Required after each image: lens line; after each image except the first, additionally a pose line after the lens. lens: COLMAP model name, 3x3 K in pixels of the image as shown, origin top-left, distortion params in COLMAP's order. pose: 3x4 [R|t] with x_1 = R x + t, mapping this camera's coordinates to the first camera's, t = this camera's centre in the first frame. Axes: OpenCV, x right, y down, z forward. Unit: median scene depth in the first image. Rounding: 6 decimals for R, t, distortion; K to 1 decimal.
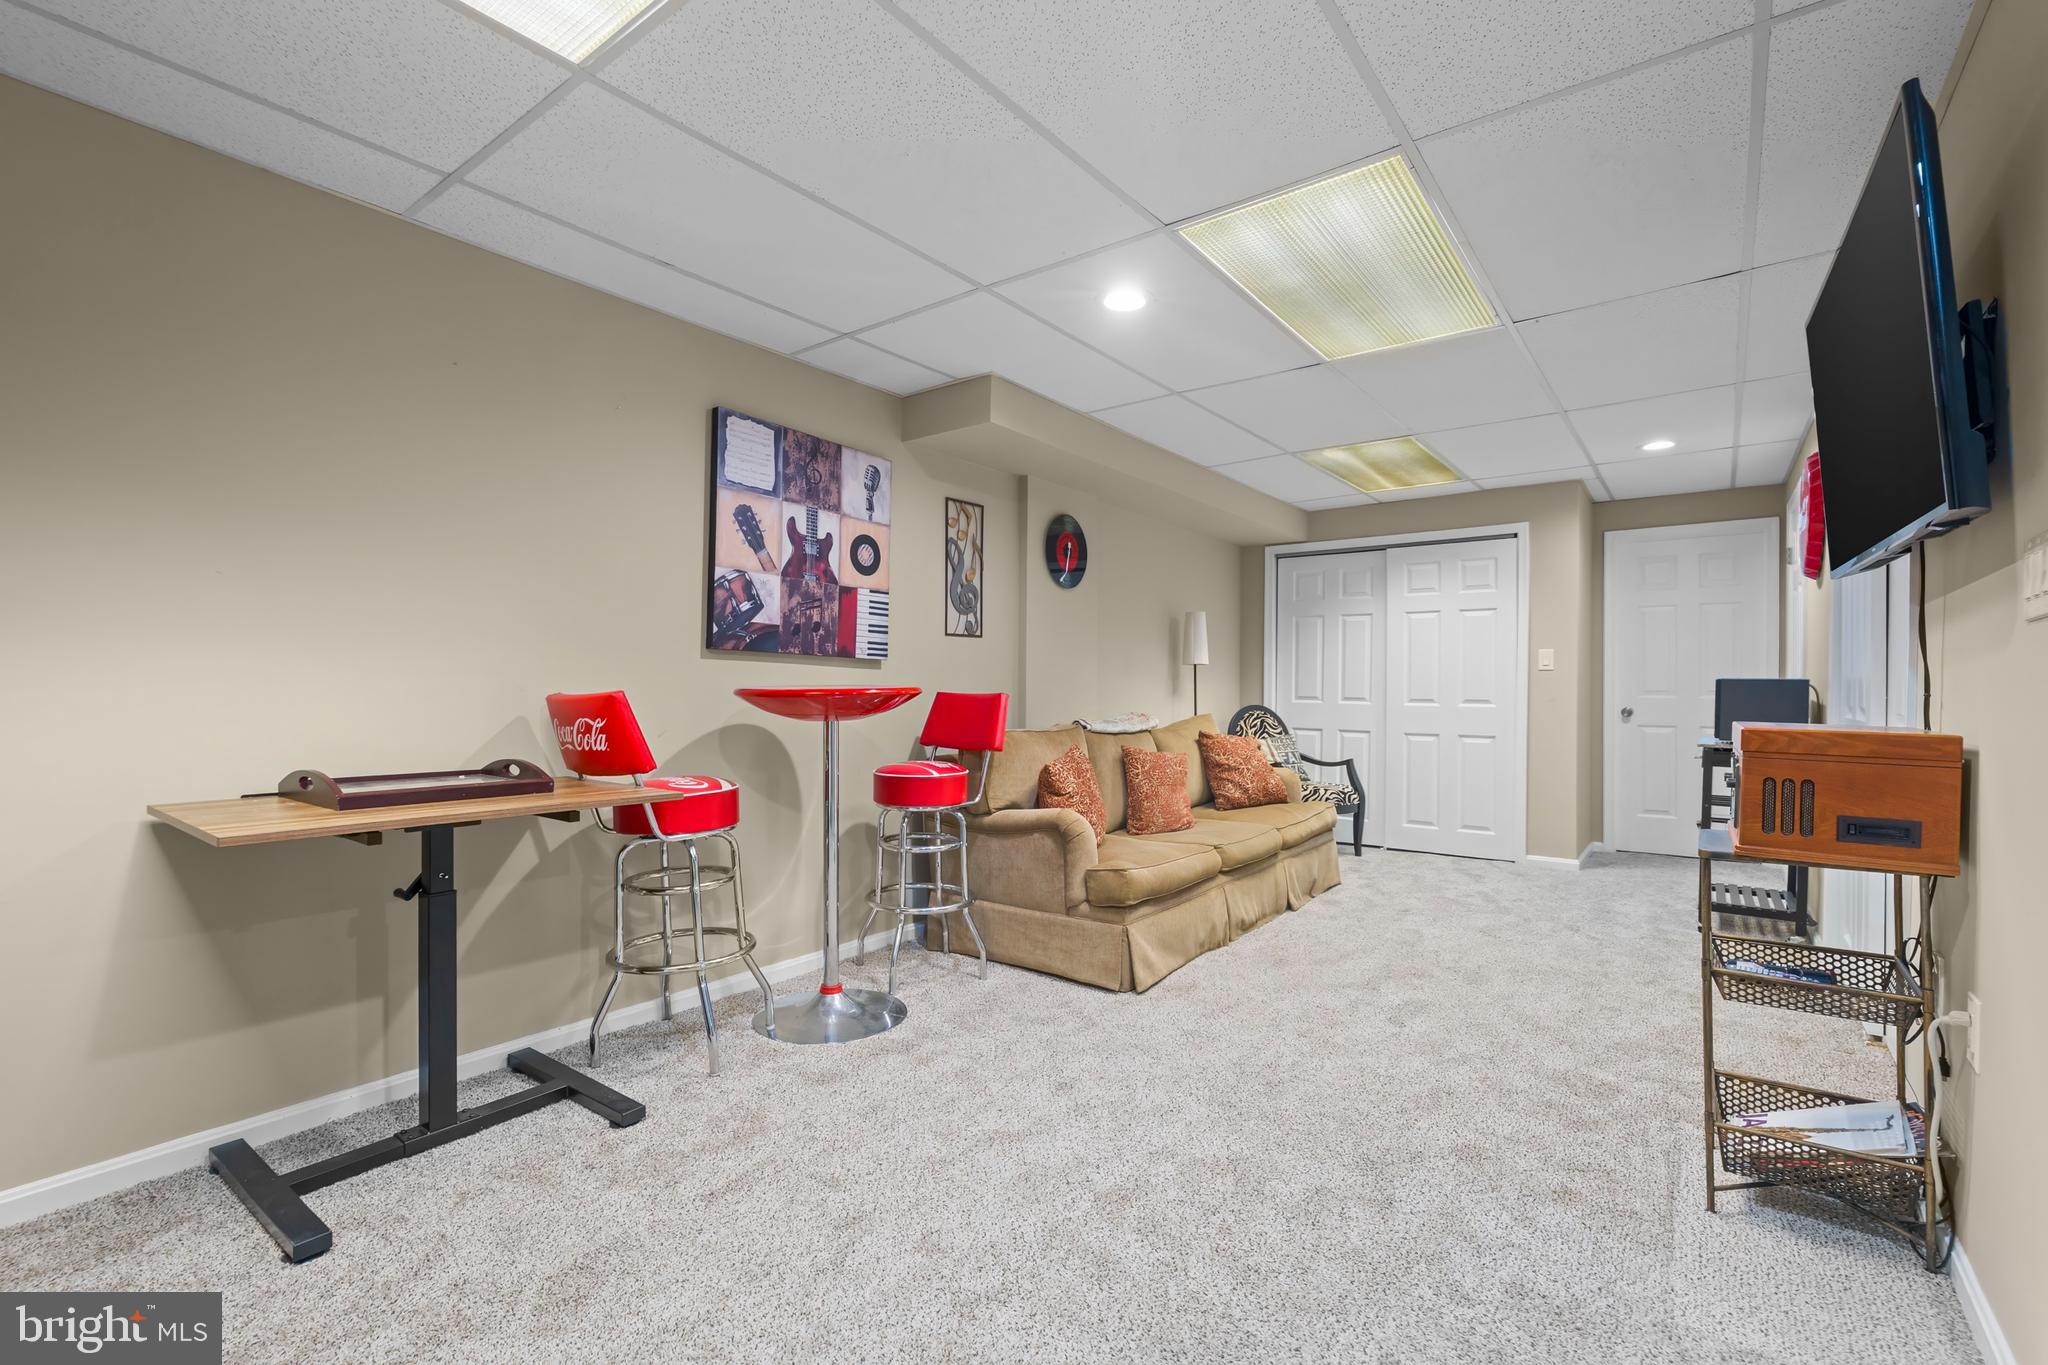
lens RADIAL K [[940.7, 0, 1022.6], [0, 940.7, 683.9], [0, 0, 1]] dist [0.000329, -0.000204]
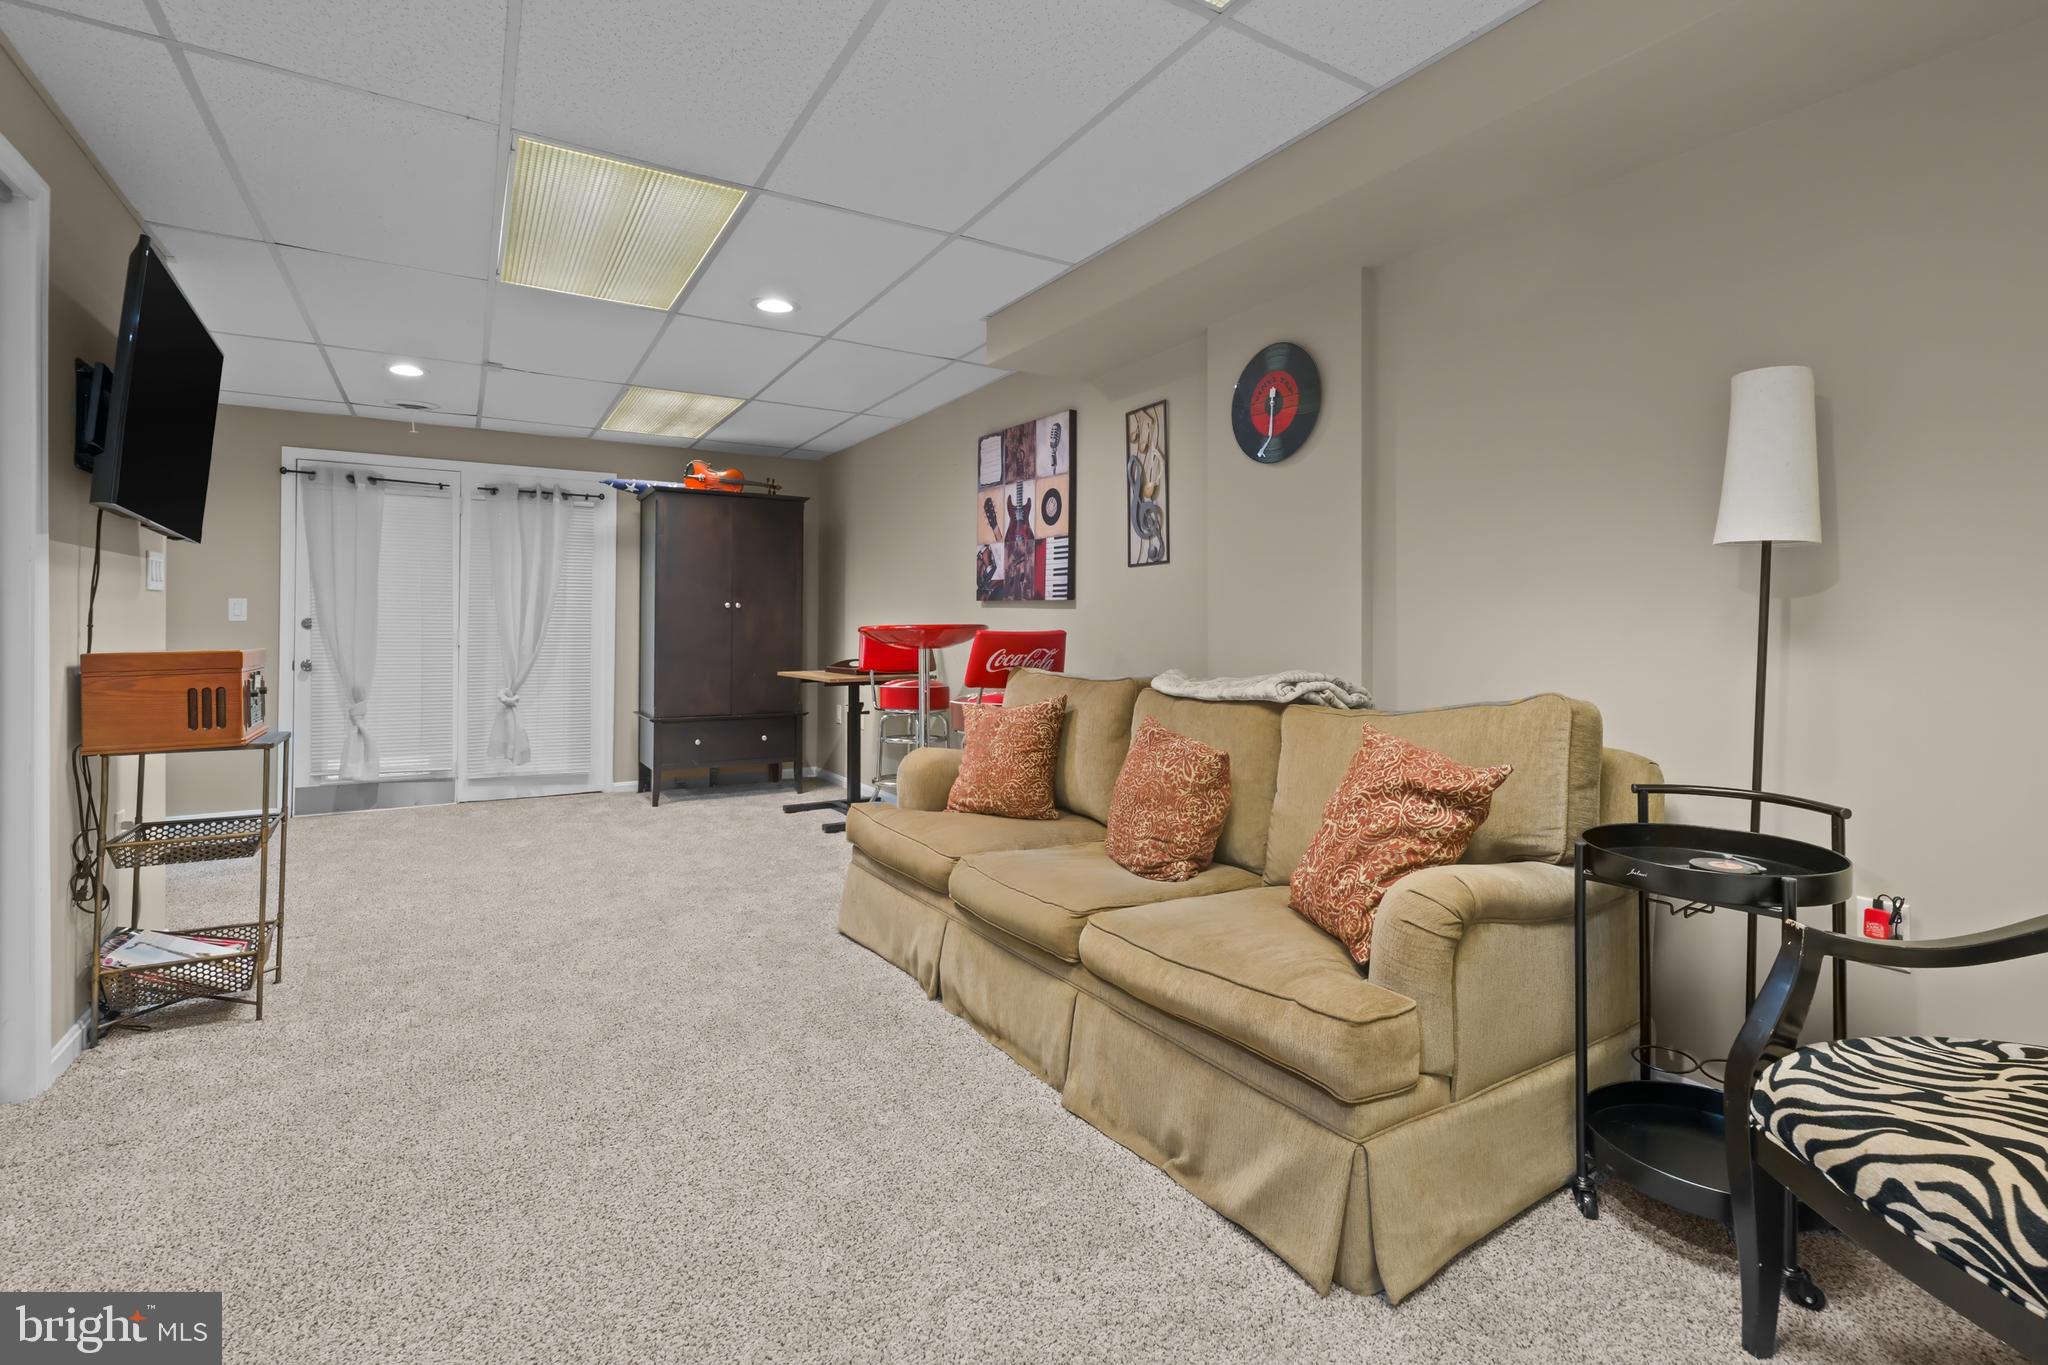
lens RADIAL K [[940.7, 0, 1023.1], [0, 940.7, 616.7], [0, 0, 1]] dist [0.000329, -0.000204]
pose [[-0.384714, -0.011295, -0.922967, 0.908590], [0.005841, 0.999875, -0.014671, 0.009355], [0.923017, -0.011036, -0.384600, 1.455216]]
